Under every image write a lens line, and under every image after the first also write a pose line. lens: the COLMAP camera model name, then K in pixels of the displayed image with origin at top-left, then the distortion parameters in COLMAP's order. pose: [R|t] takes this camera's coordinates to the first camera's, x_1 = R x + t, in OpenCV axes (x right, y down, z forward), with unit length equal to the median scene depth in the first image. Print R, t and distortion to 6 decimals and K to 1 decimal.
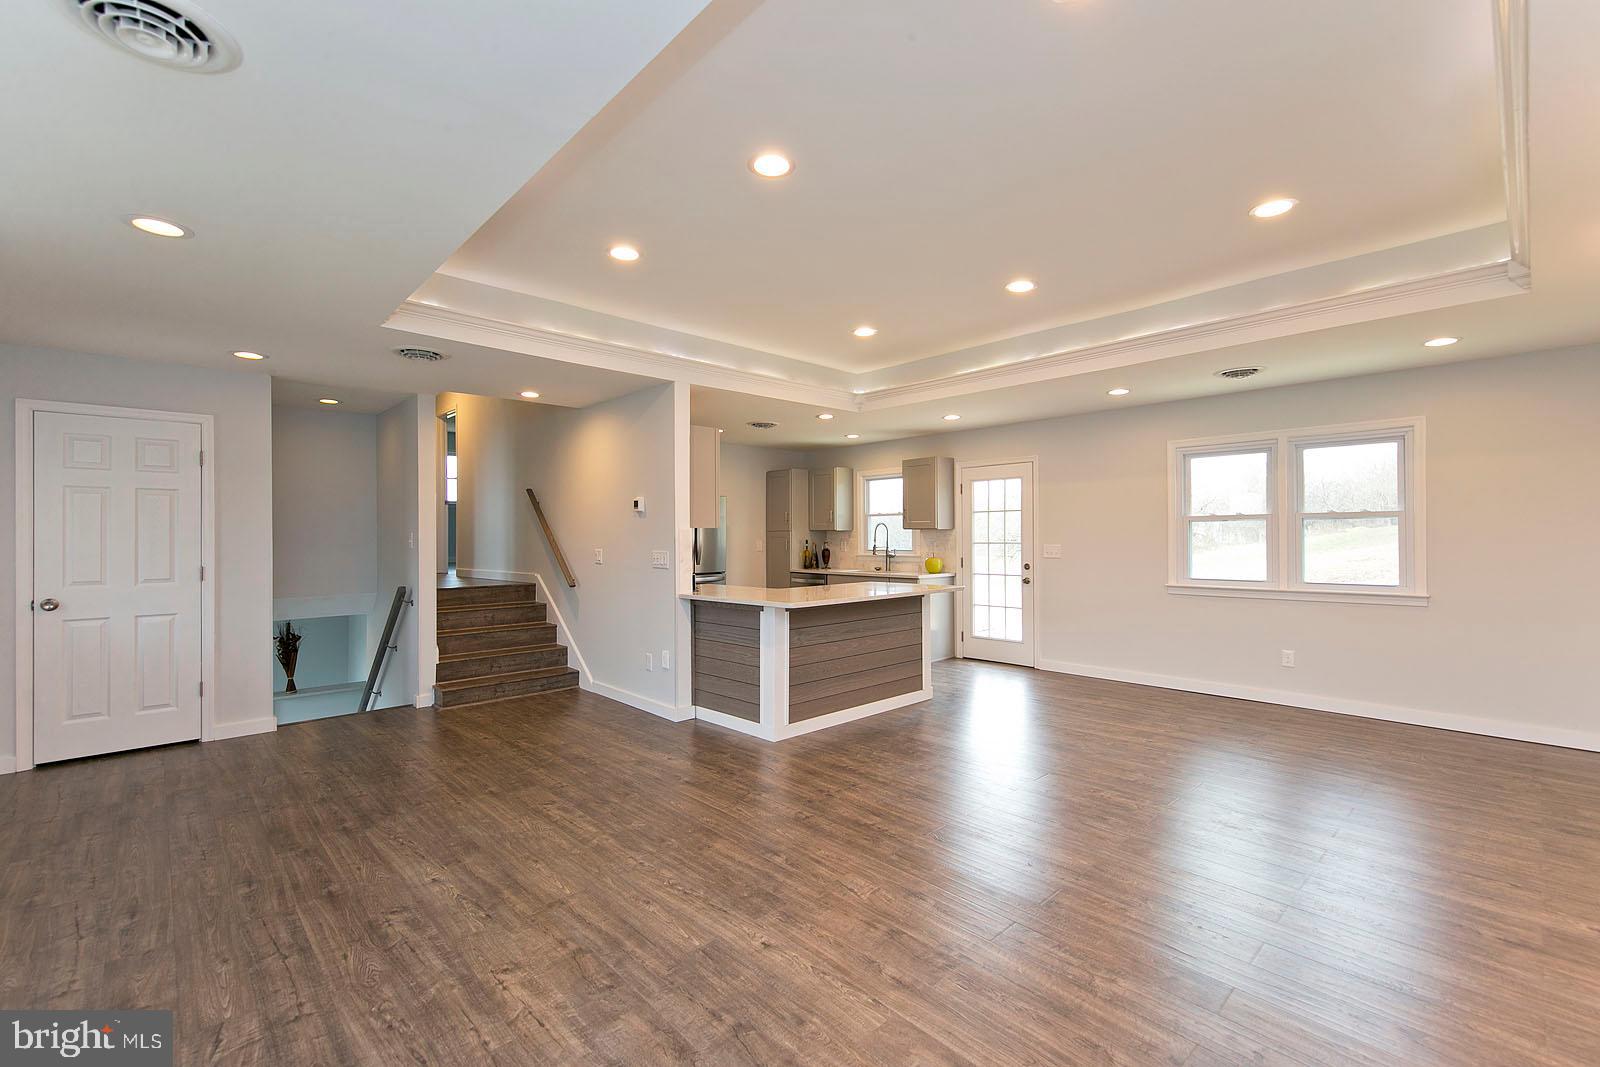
lens RADIAL K [[685.7, 0, 833.8], [0, 685.7, 519.3], [0, 0, 1]] dist [0.009178, -0.003531]
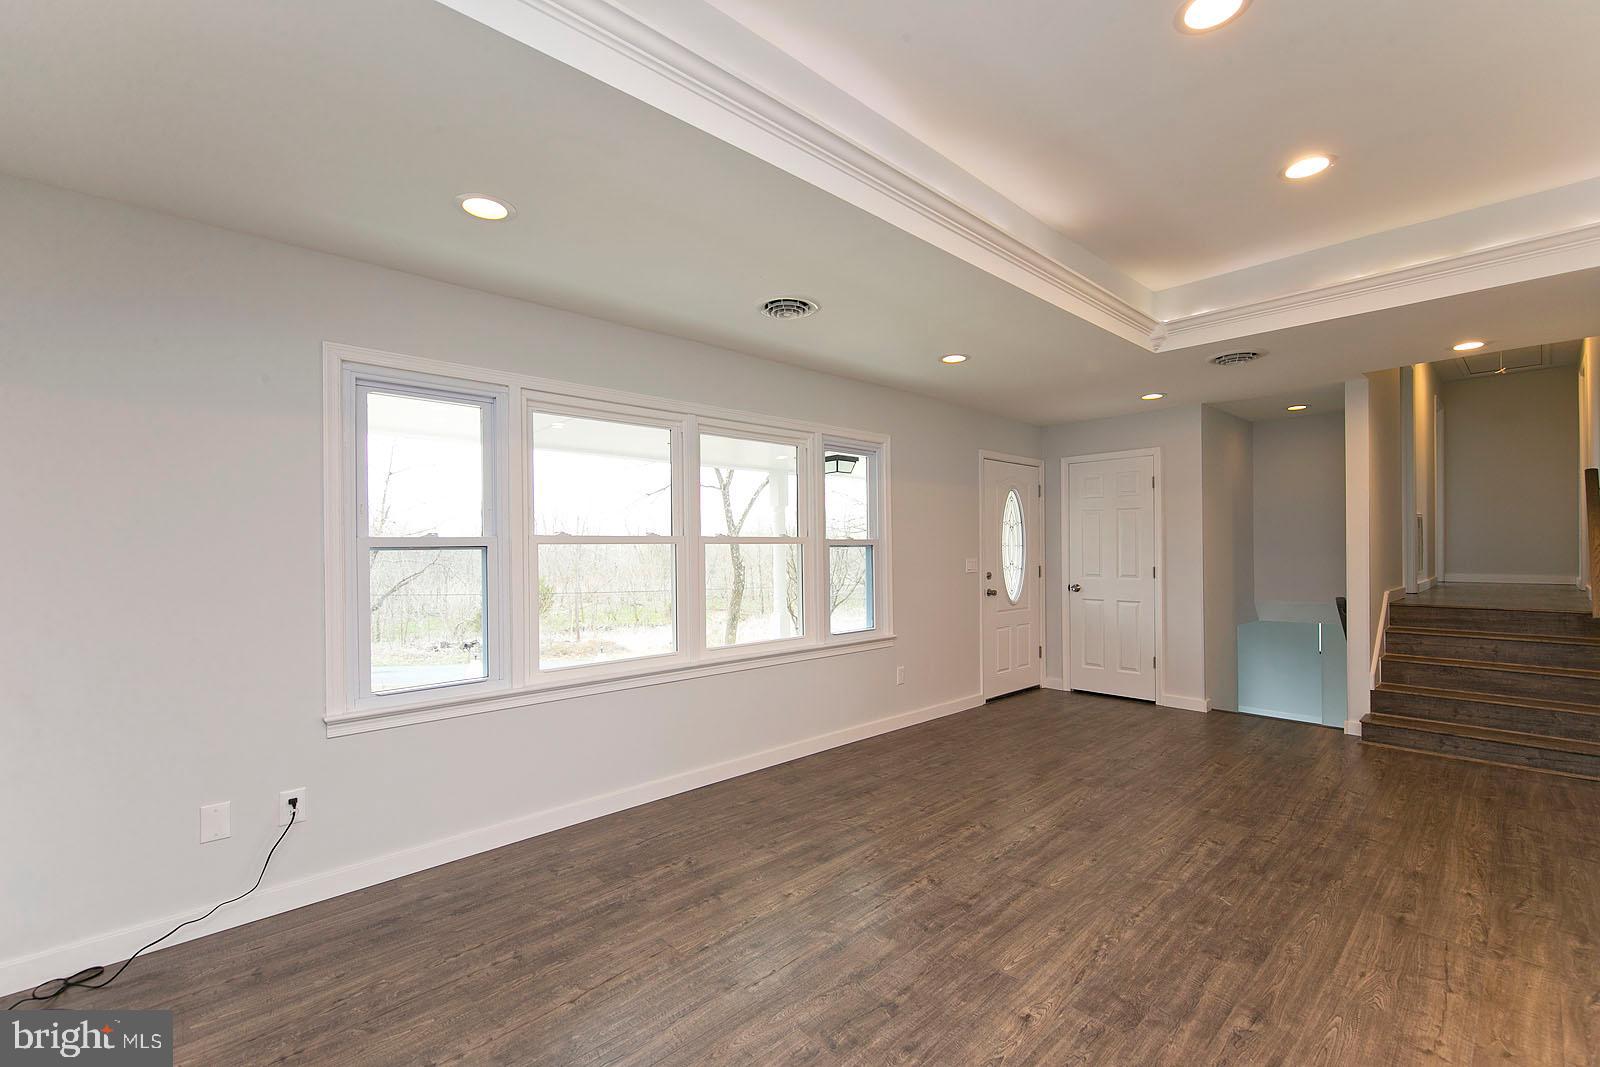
lens RADIAL K [[685.7, 0, 783.3], [0, 685.7, 552.5], [0, 0, 1]] dist [0.009178, -0.003531]
pose [[-0.047623, 0.012840, -0.998783, 0.436657], [0.033298, 0.999382, 0.011260, 0.003983], [0.998310, -0.032721, -0.048021, 0.419776]]
